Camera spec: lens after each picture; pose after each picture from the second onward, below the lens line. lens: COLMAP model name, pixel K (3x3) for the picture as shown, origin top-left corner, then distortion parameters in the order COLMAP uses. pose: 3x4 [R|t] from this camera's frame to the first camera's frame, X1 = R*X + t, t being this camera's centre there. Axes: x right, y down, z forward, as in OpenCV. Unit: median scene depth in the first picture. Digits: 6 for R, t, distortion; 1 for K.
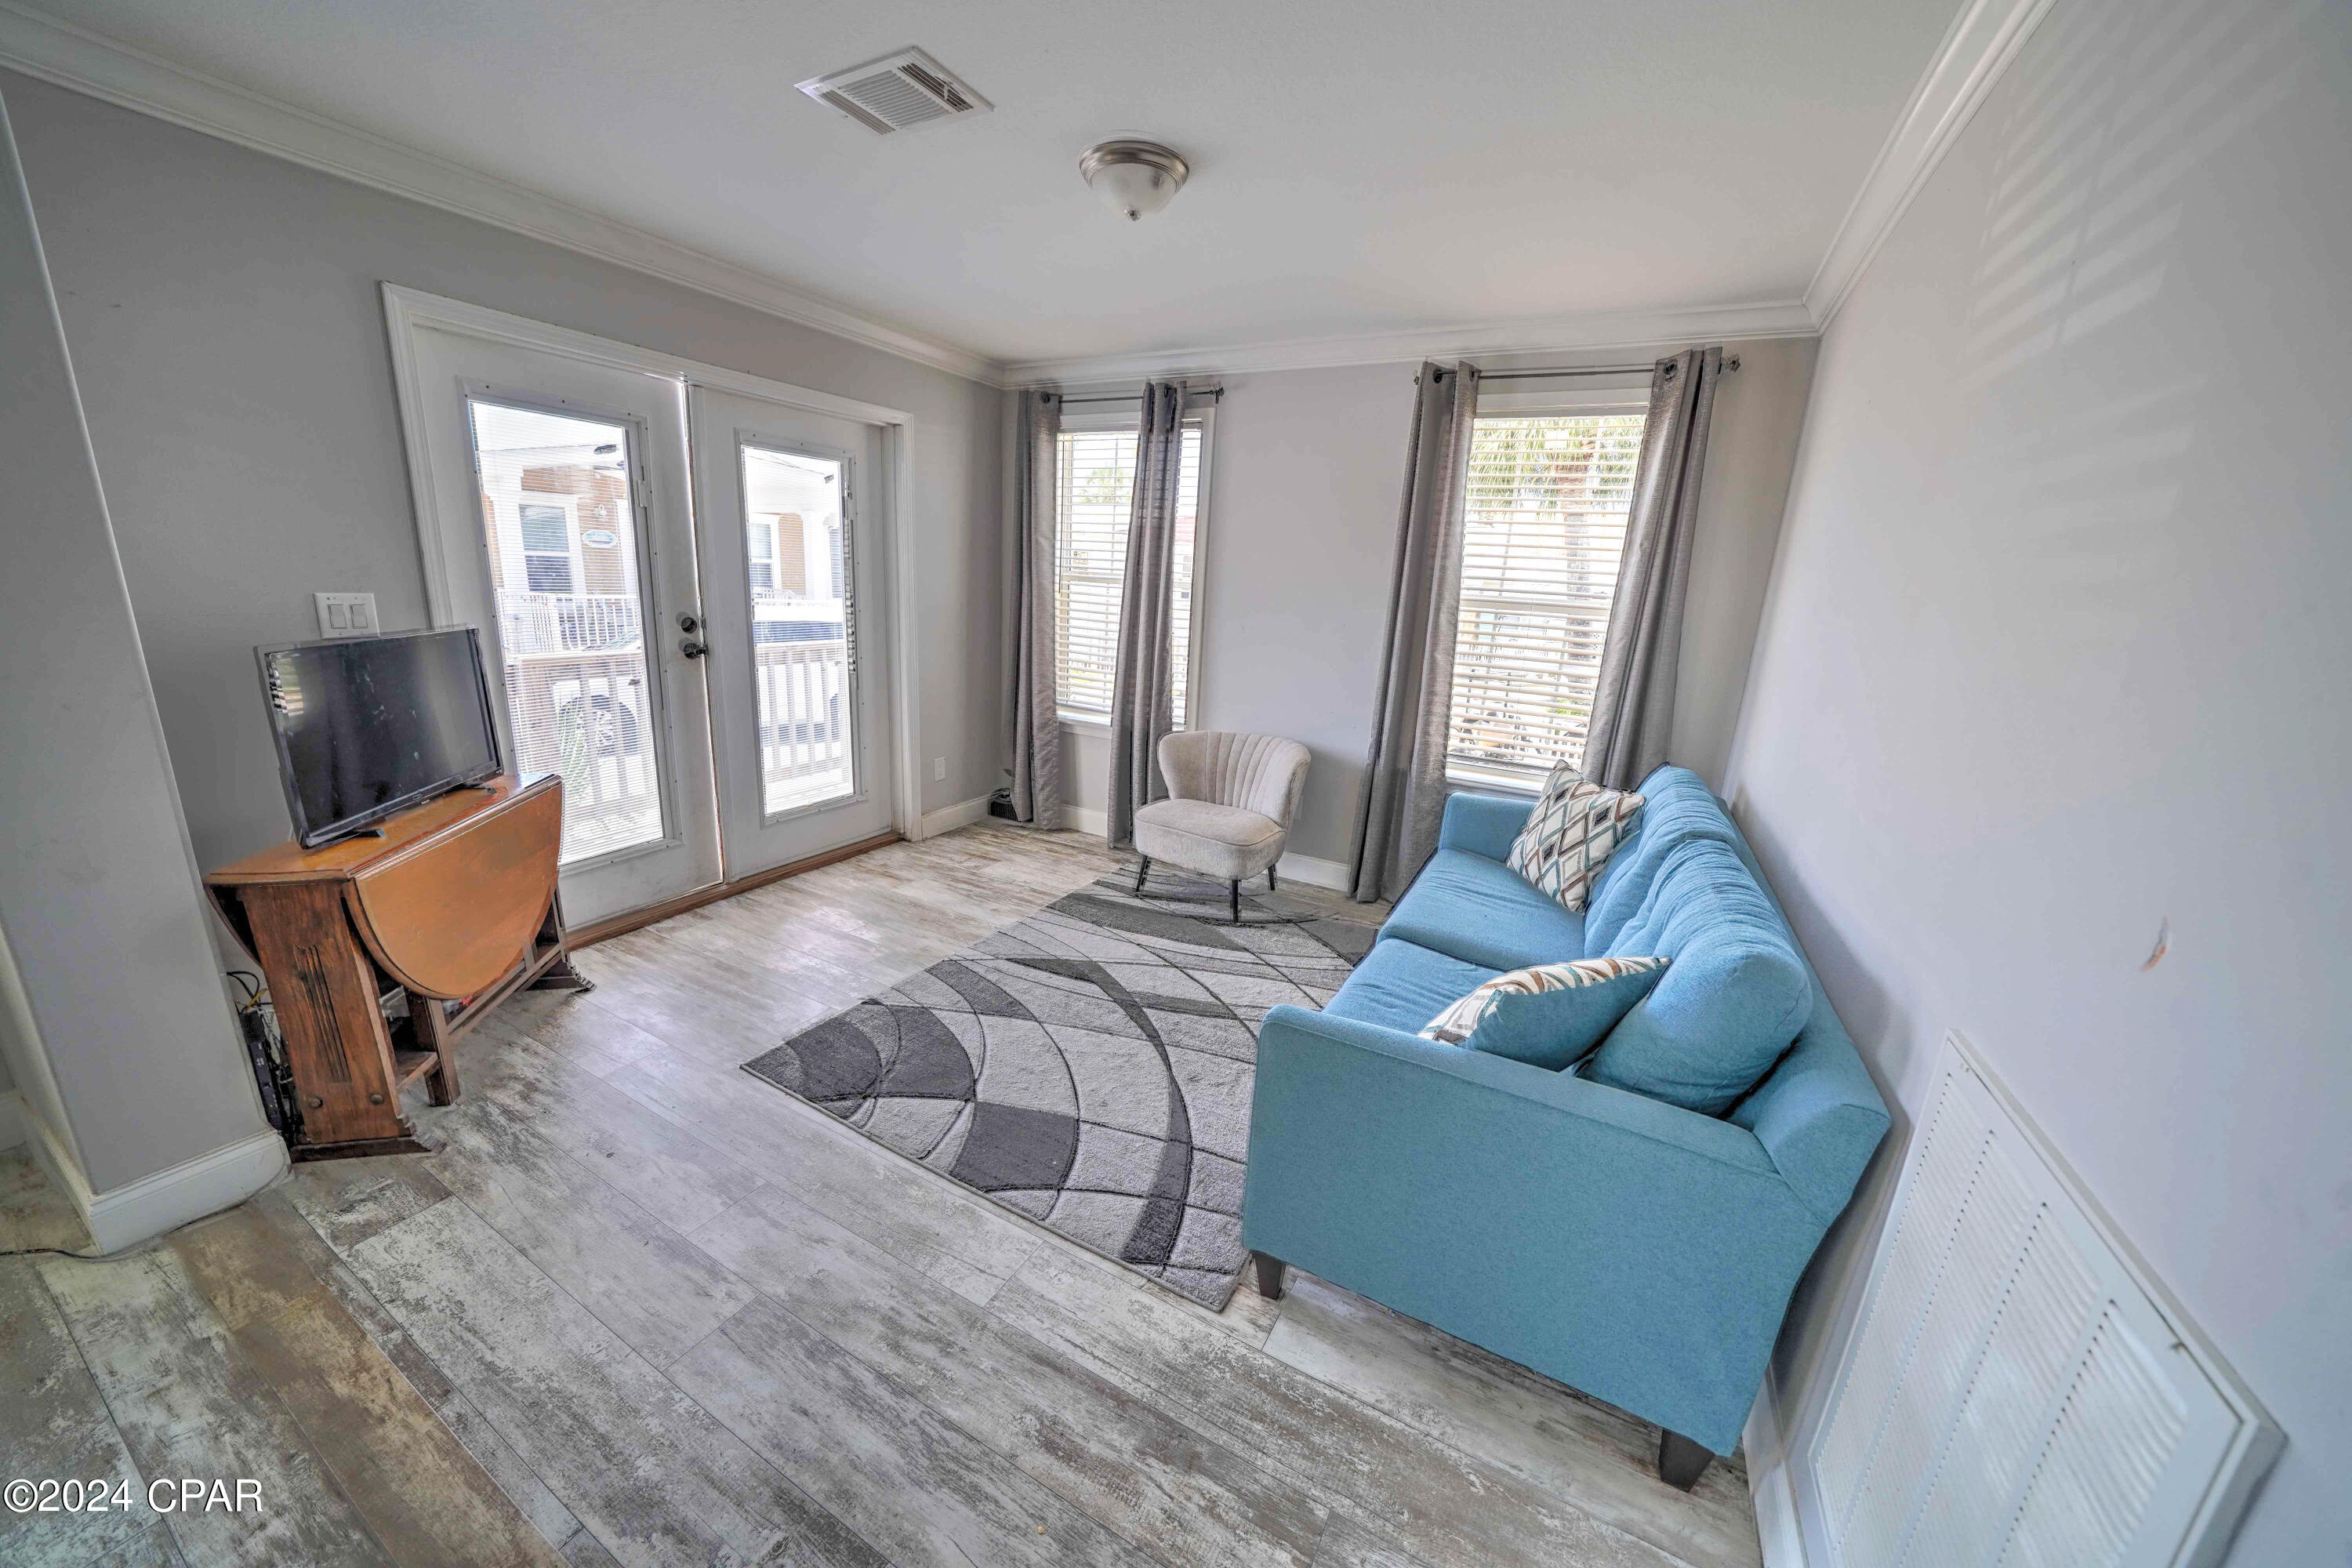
lens RADIAL K [[819.9, 0, 1165.8], [0, 819.9, 787.2], [0, 0, 1]] dist [-0.025806, 0.002289]
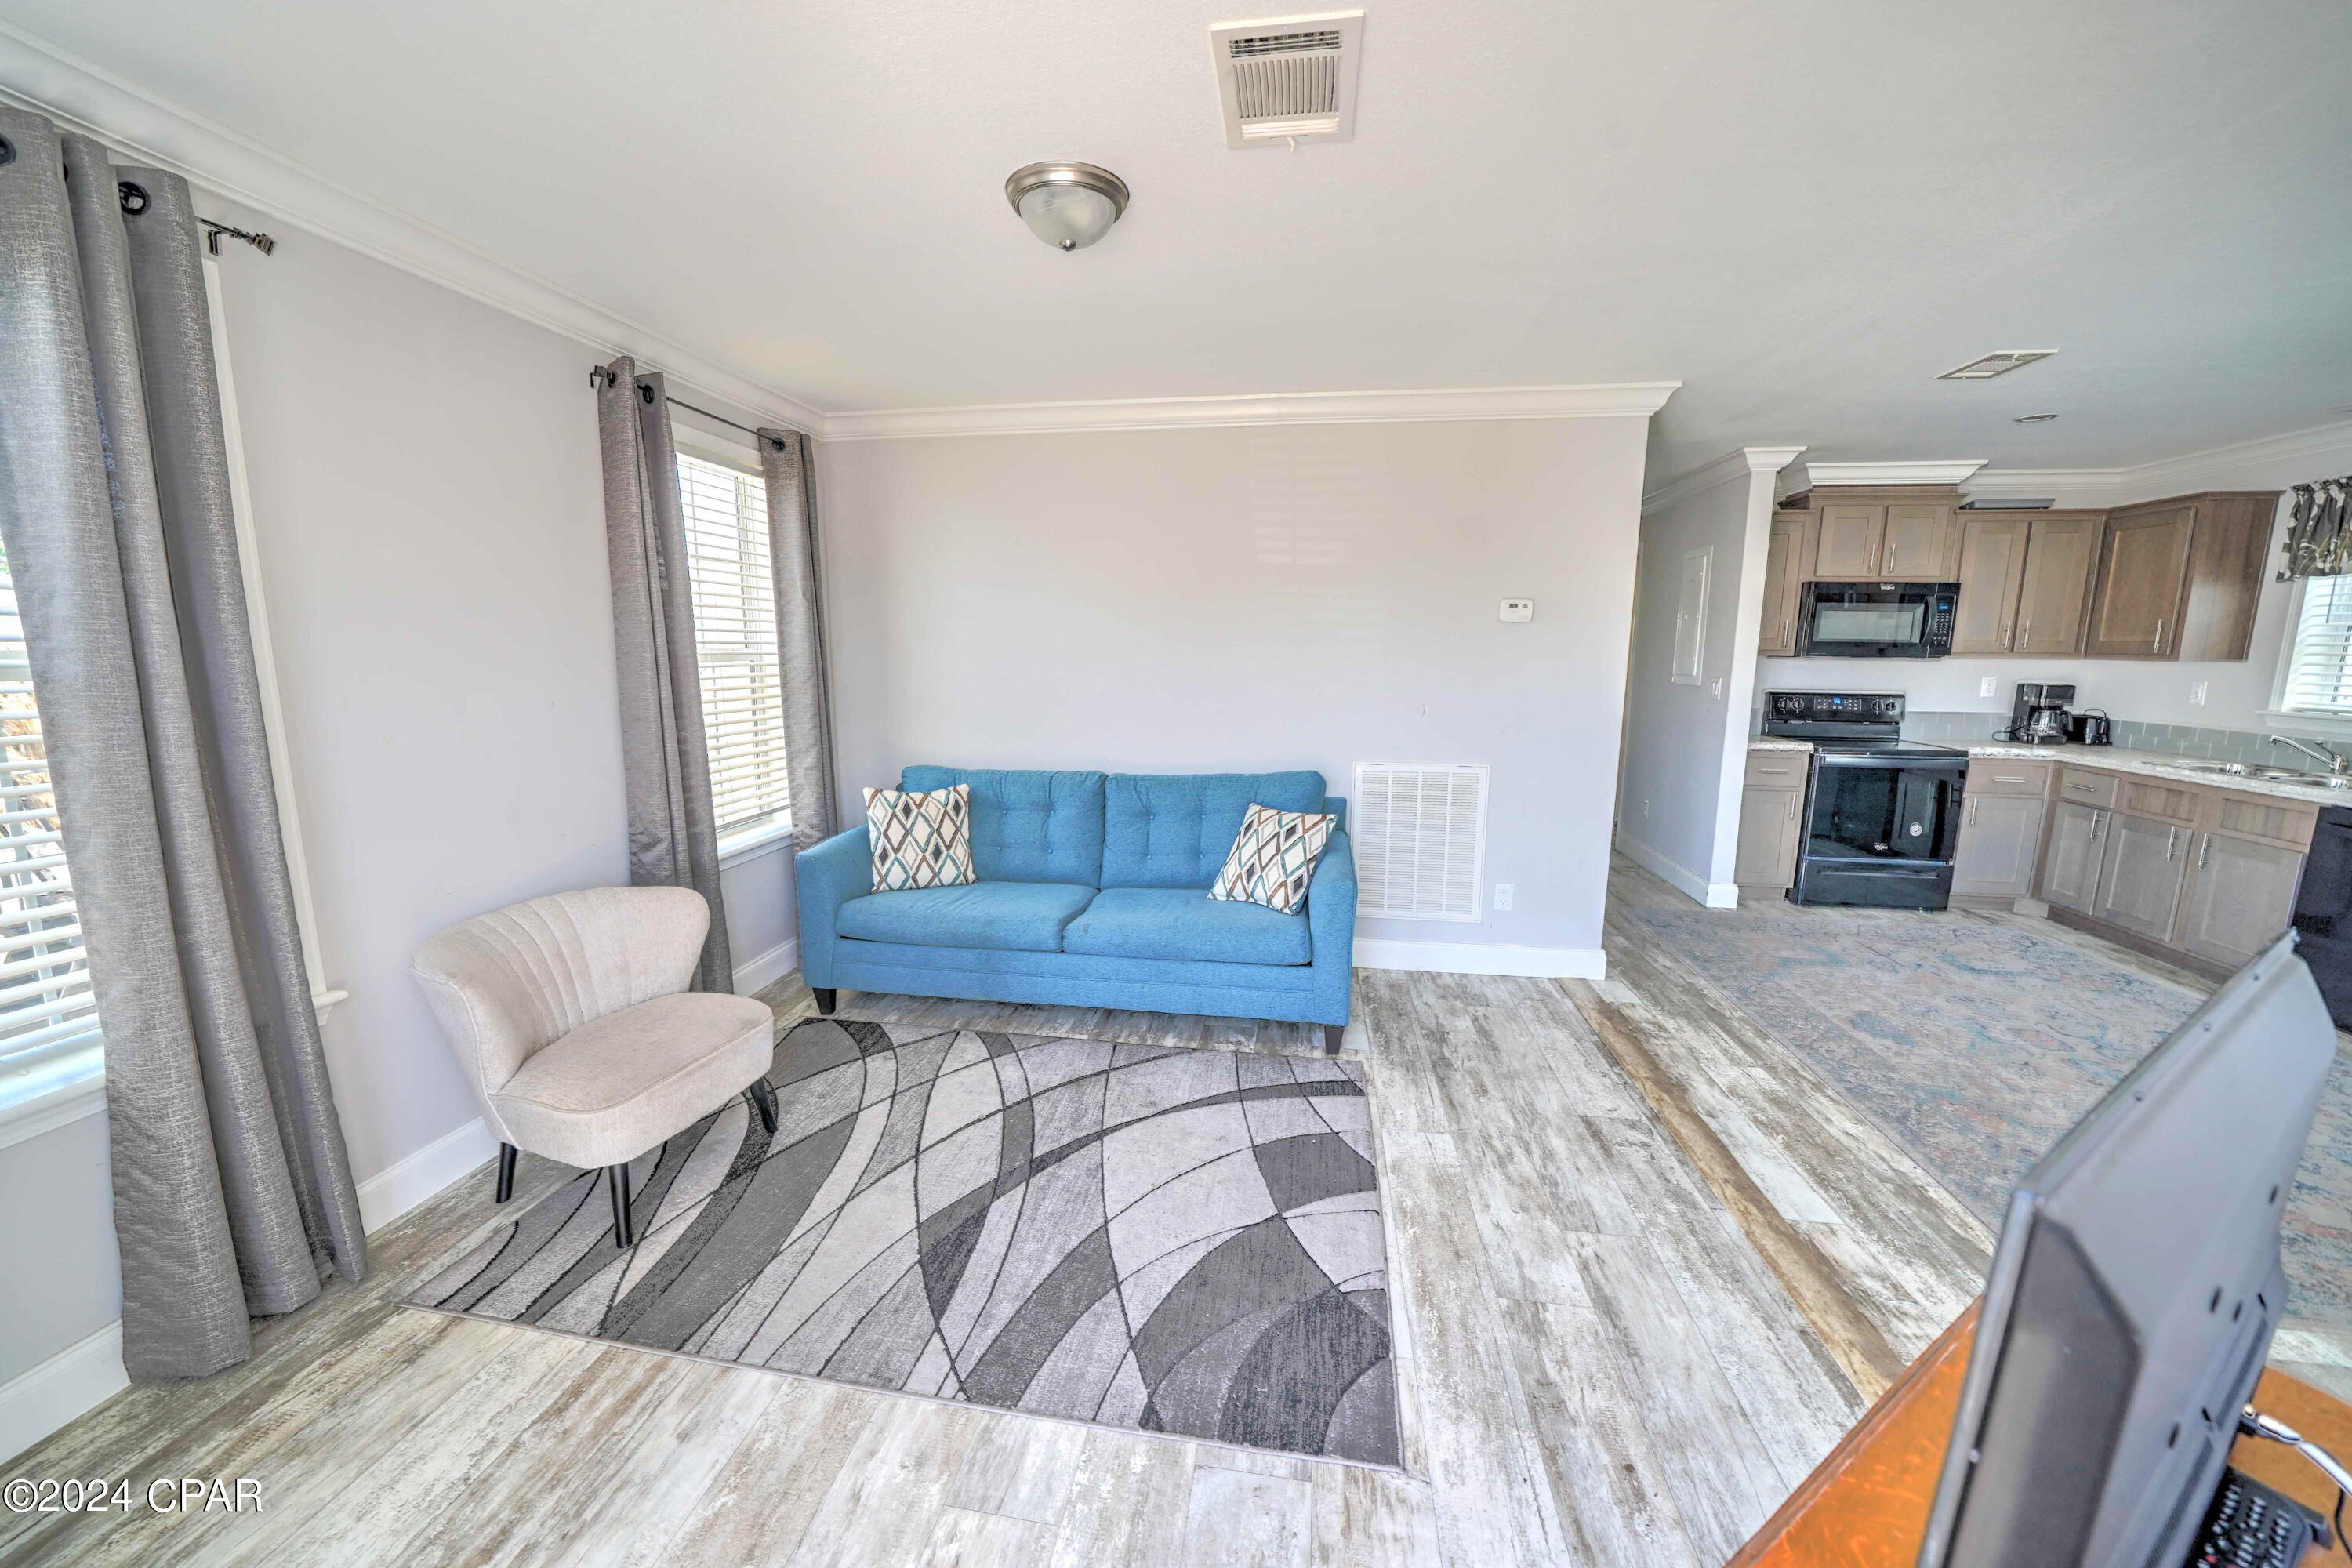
lens RADIAL K [[854.6, 0, 1169.8], [0, 854.6, 790.7], [0, 0, 1]] dist [-0.022204, 0.001269]
pose [[-0.334299, -0.209644, 0.918855, -0.806238], [0.212735, 0.932999, 0.290269, -0.305640], [-0.918144, 0.292509, -0.267302, 1.013417]]
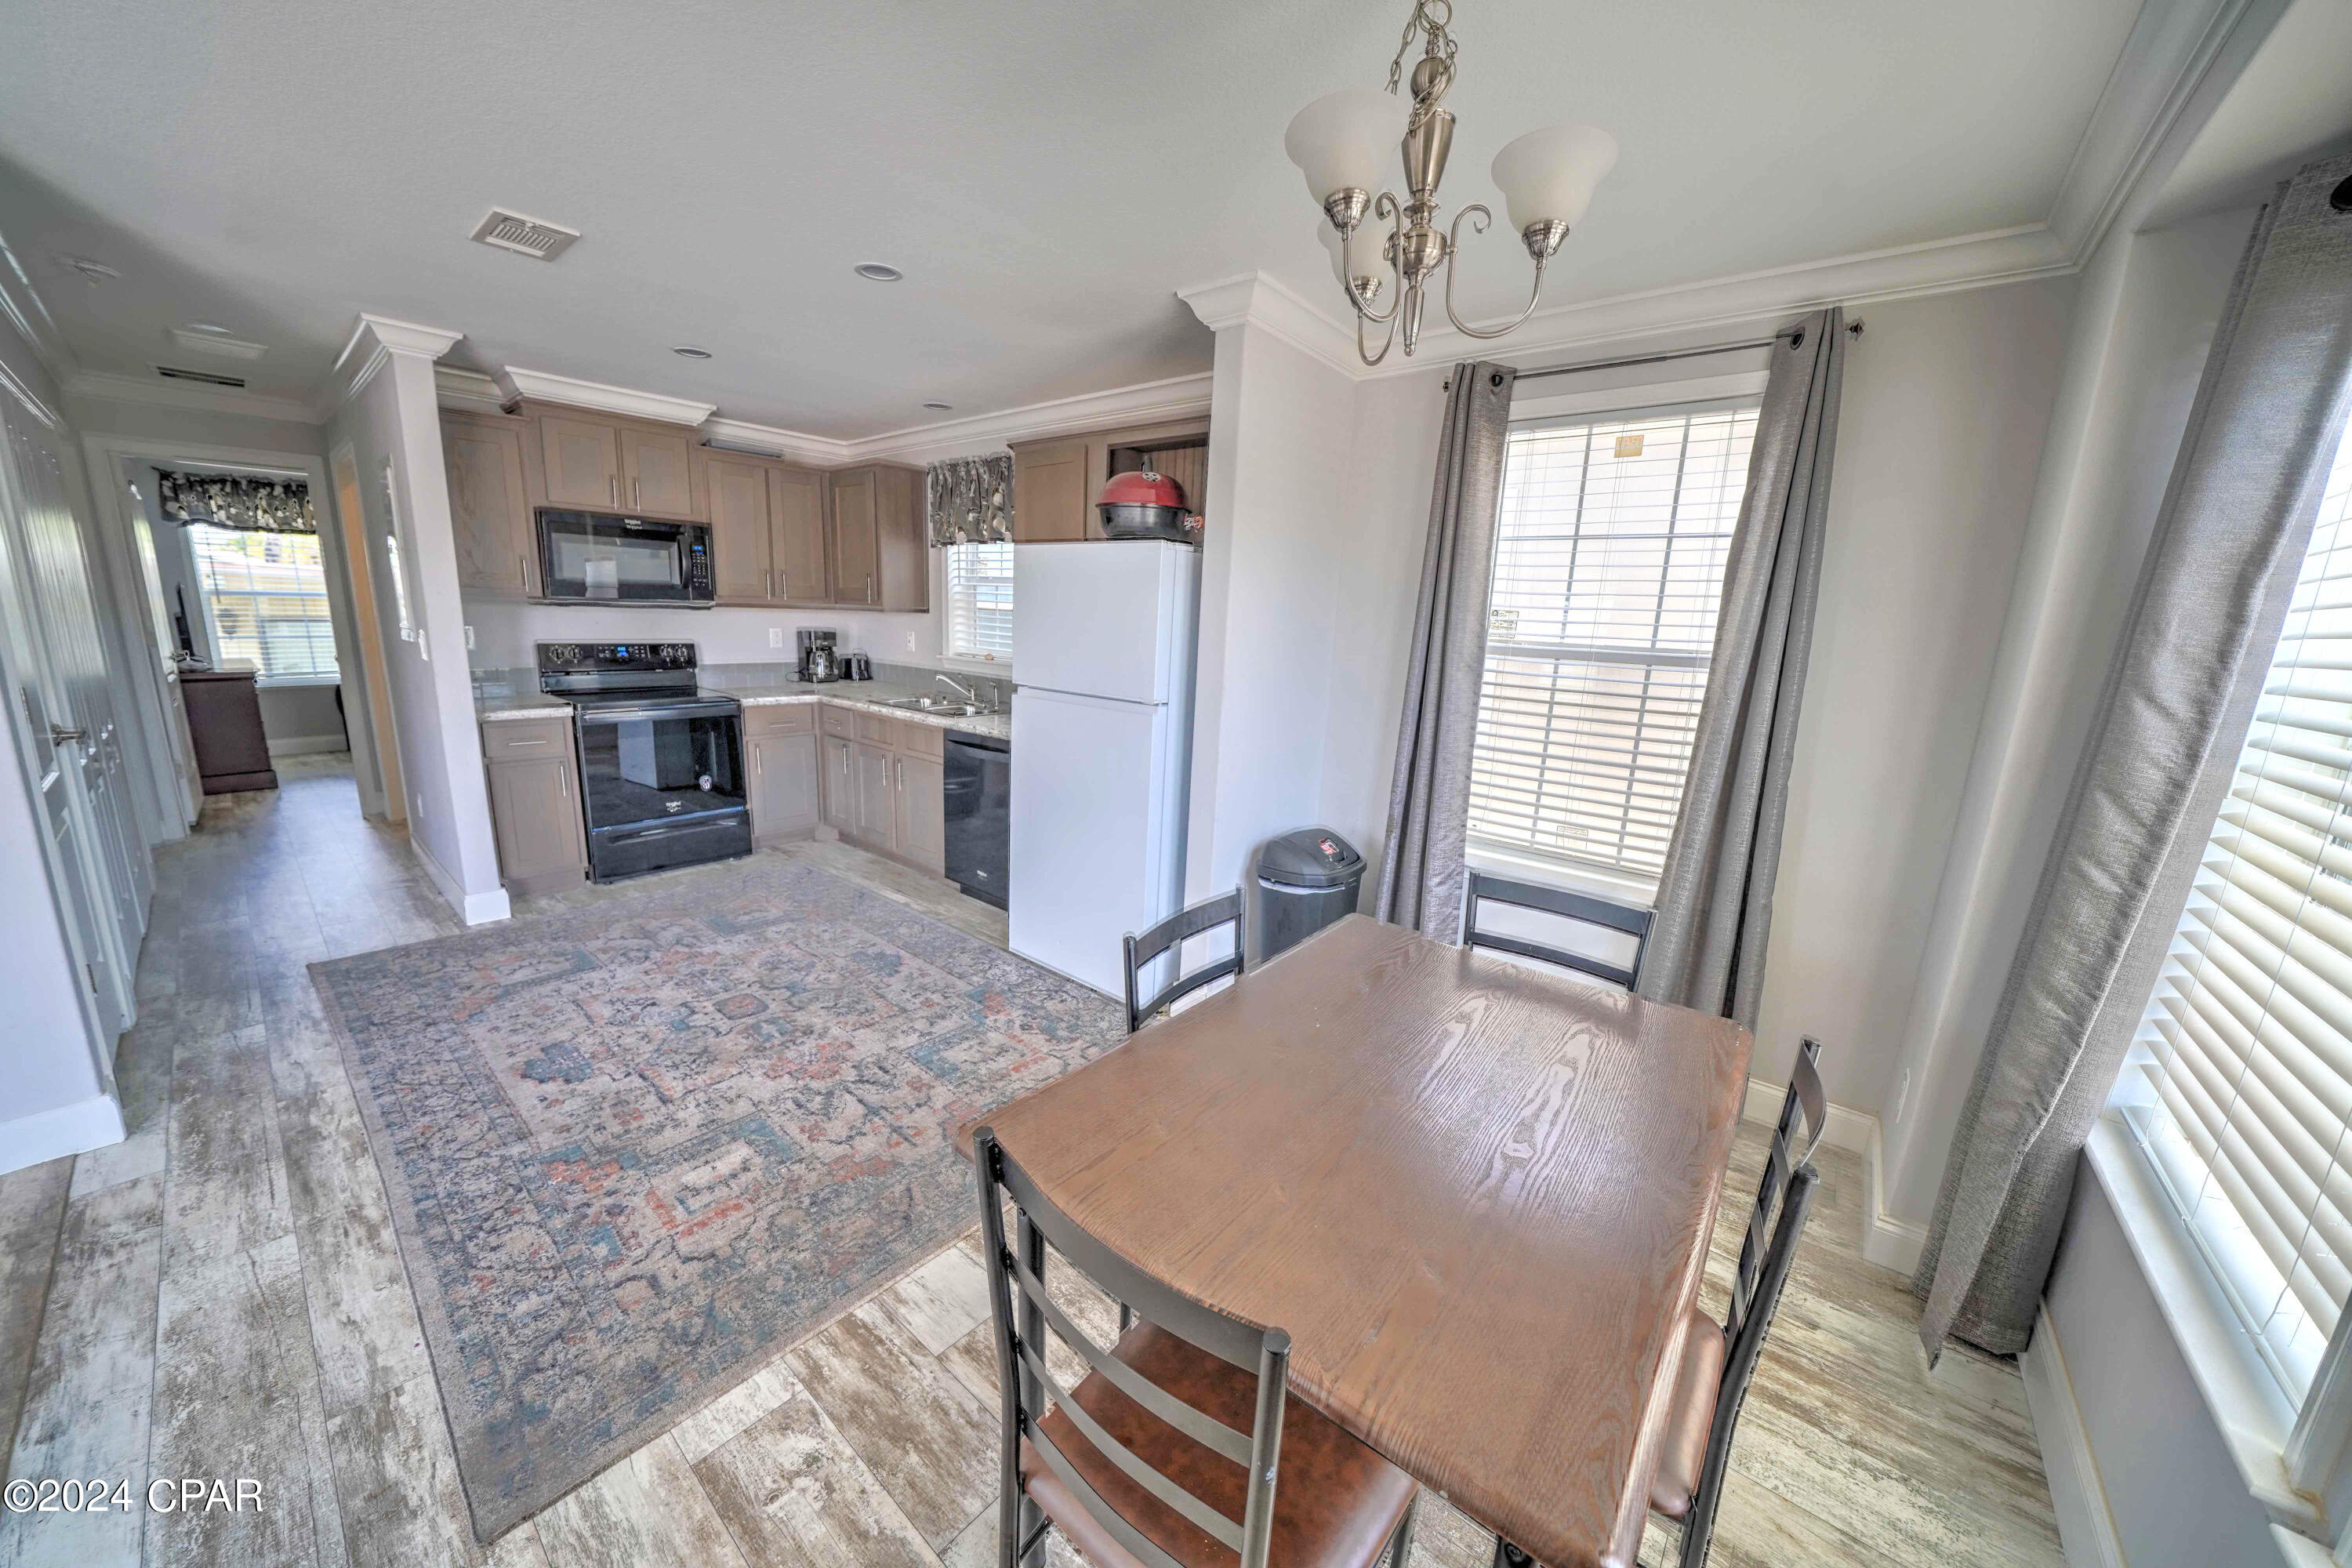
lens RADIAL K [[819.9, 0, 1168.2], [0, 819.9, 791.5], [0, 0, 1]] dist [-0.025806, 0.002289]
pose [[-0.975546, -0.131807, 0.175891, -0.927324], [-0.038414, 0.890170, 0.454007, -0.162715], [-0.216415, 0.436147, -0.873465, 0.396809]]
